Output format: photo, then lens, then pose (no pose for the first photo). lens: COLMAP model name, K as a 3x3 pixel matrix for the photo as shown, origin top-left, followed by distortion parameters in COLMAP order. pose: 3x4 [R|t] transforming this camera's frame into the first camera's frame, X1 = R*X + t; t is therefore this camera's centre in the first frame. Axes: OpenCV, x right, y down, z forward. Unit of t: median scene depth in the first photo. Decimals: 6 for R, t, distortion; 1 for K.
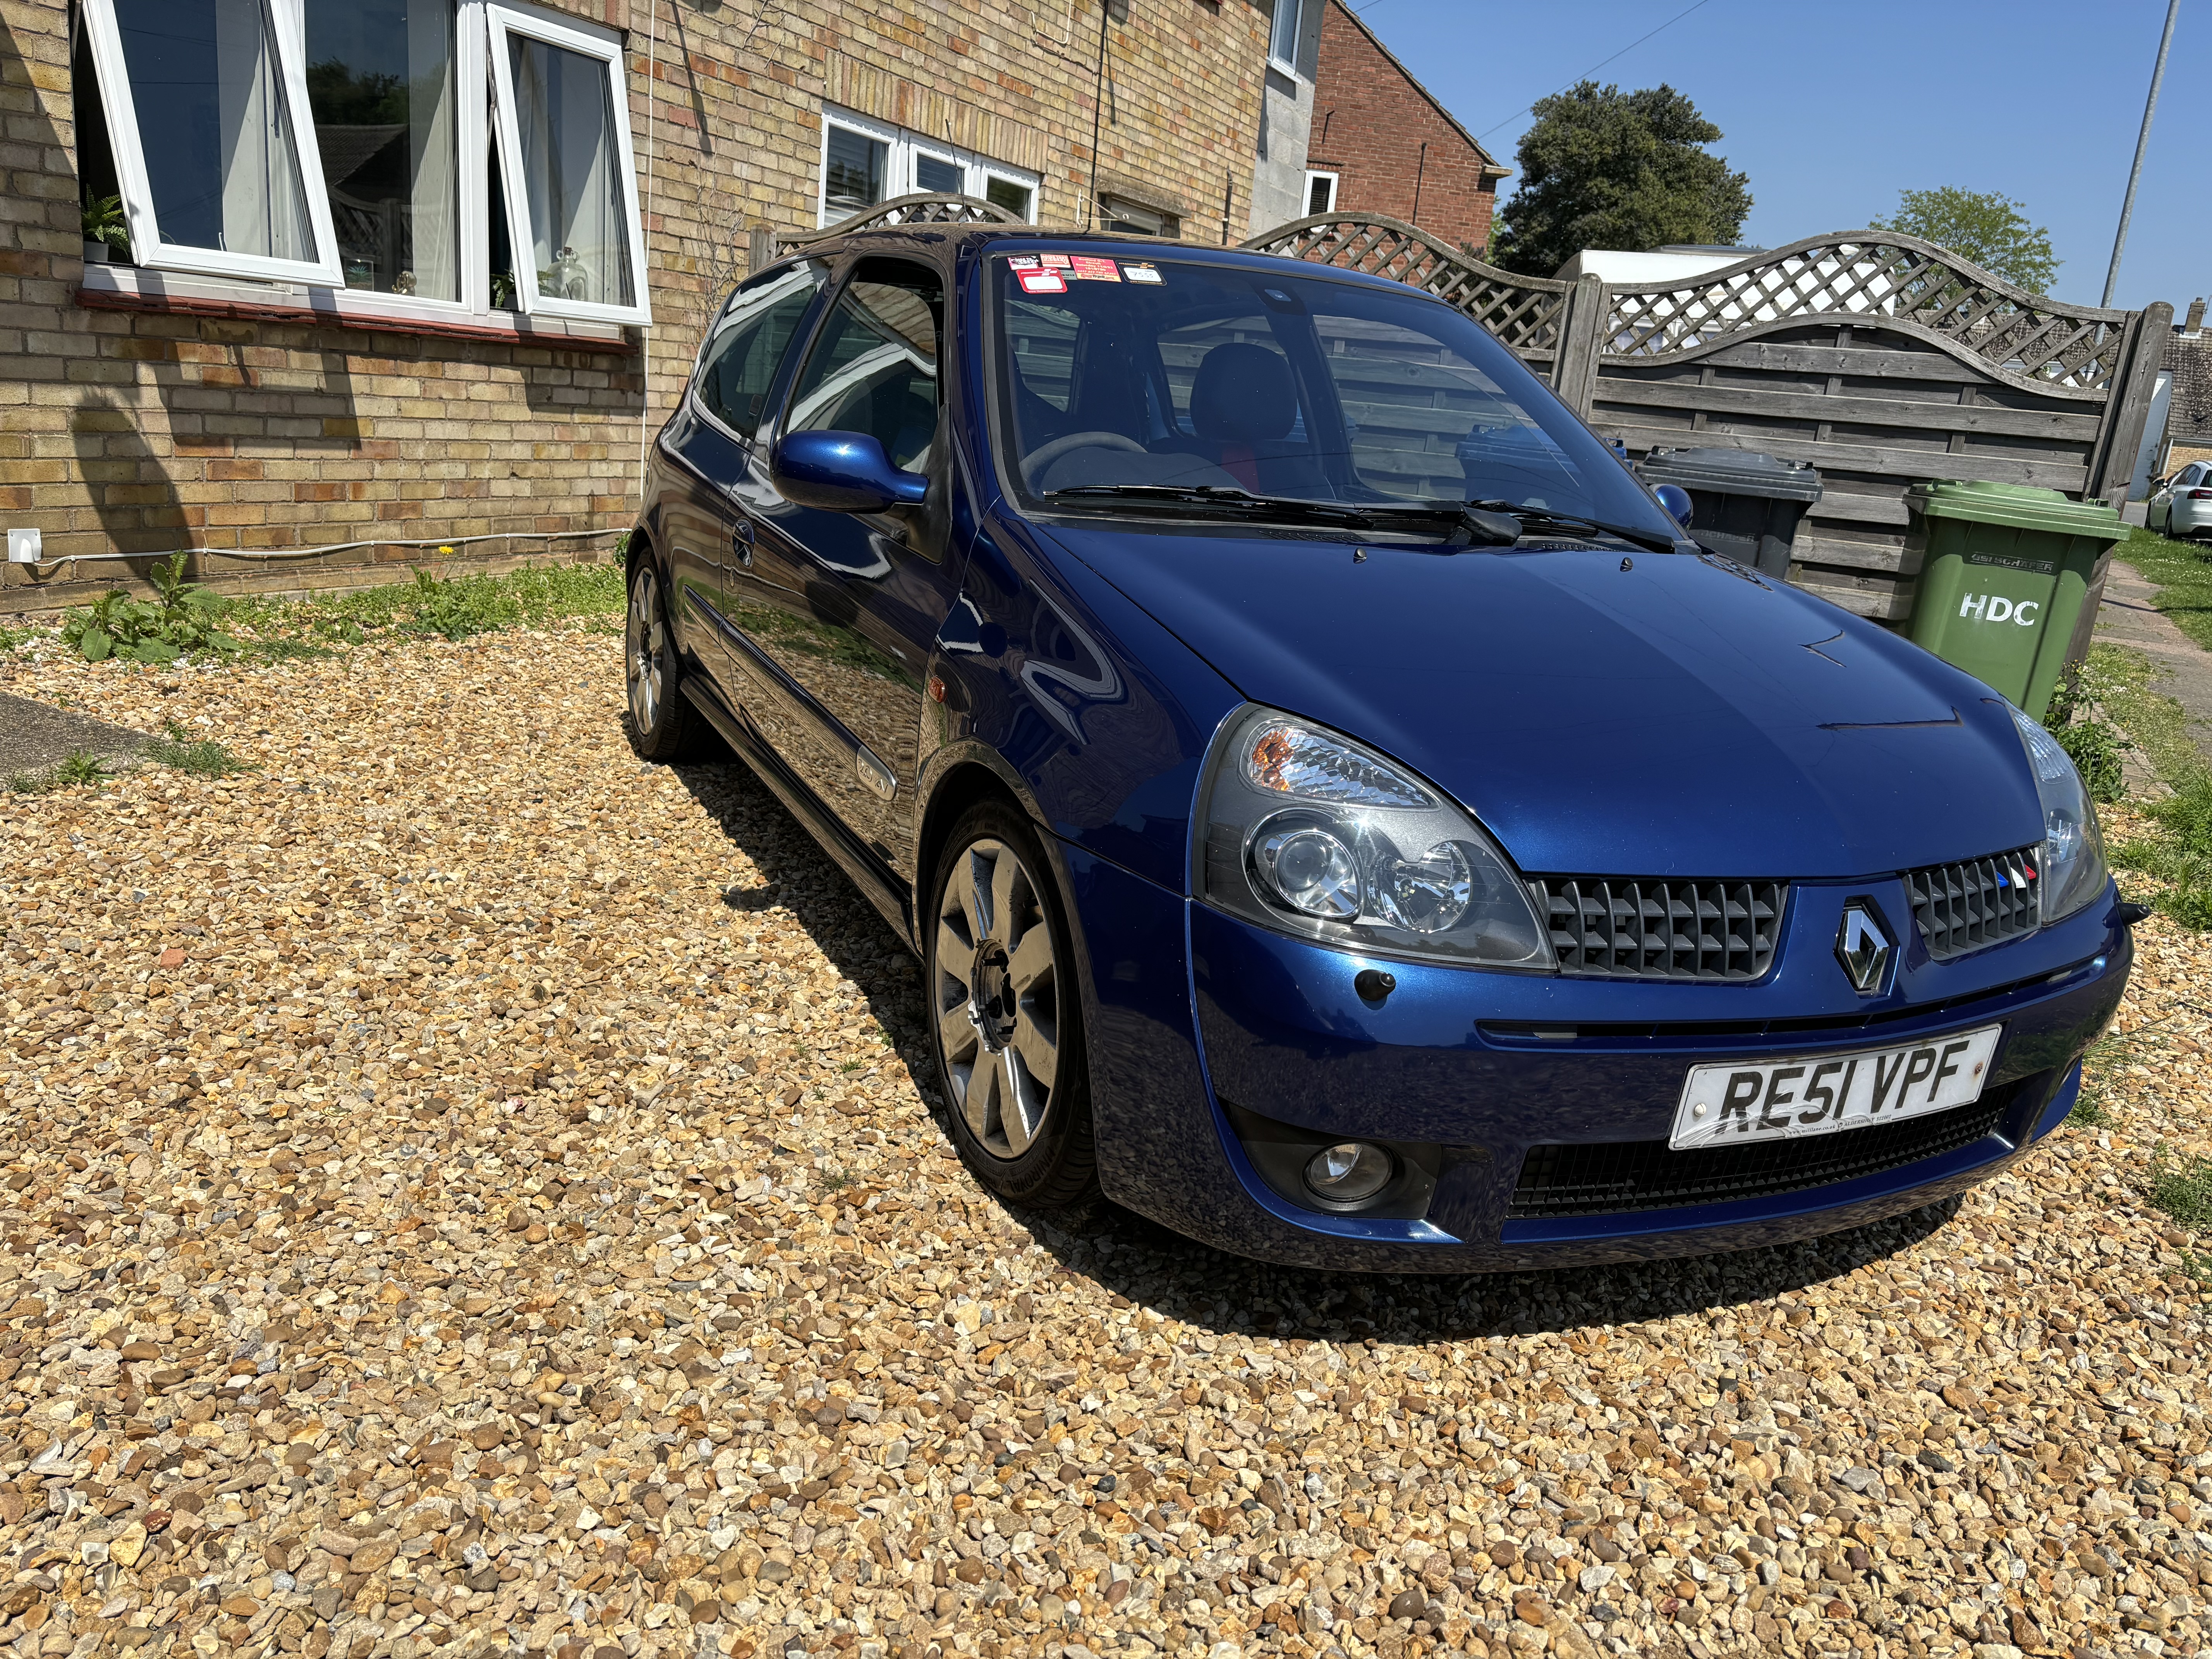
lens RADIAL K [[1665.2, 0, 1105.9], [0, 1665.2, 830.5], [0, 0, 1]] dist [0.004798, -0.006178]
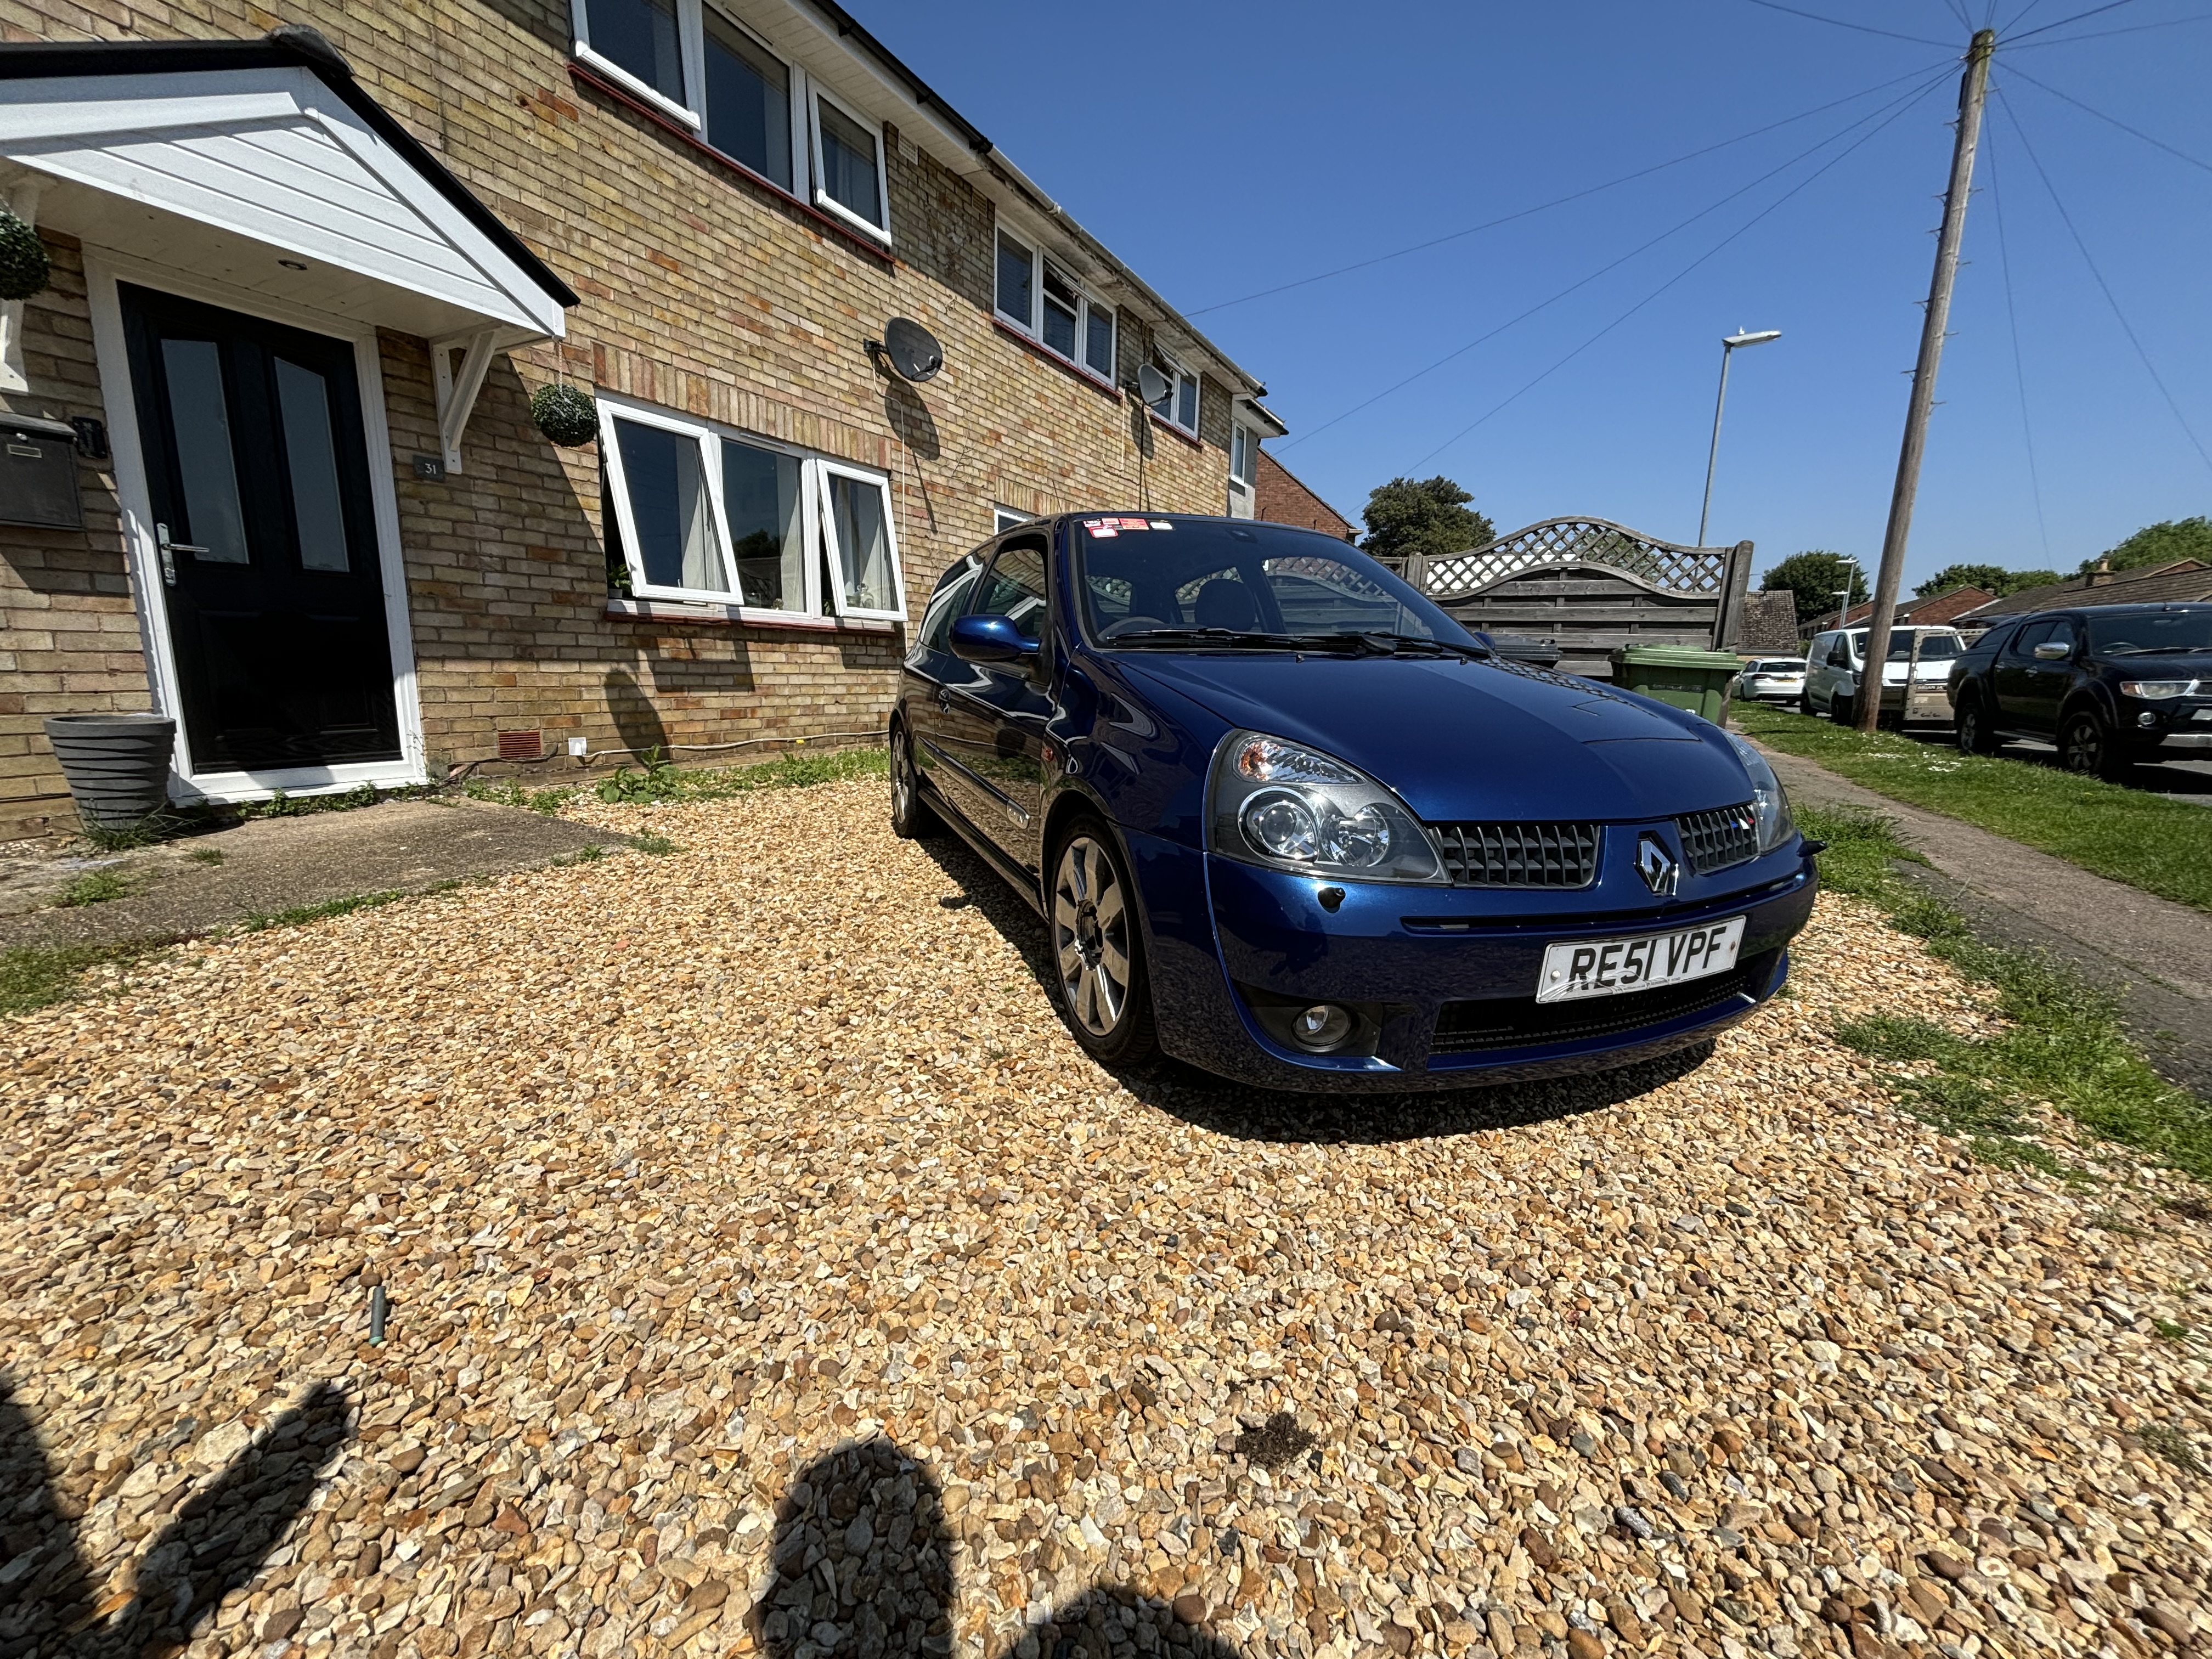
lens RADIAL K [[882.5, 0, 1104.9], [0, 882.5, 826.4], [0, 0, 1]] dist [-0.017725, 0.002805]
pose [[0.996057, -0.056308, -0.068554, 0.012275], [0.050537, 0.995251, -0.083190, 0.071503], [0.072913, 0.079397, 0.994173, 0.155291]]
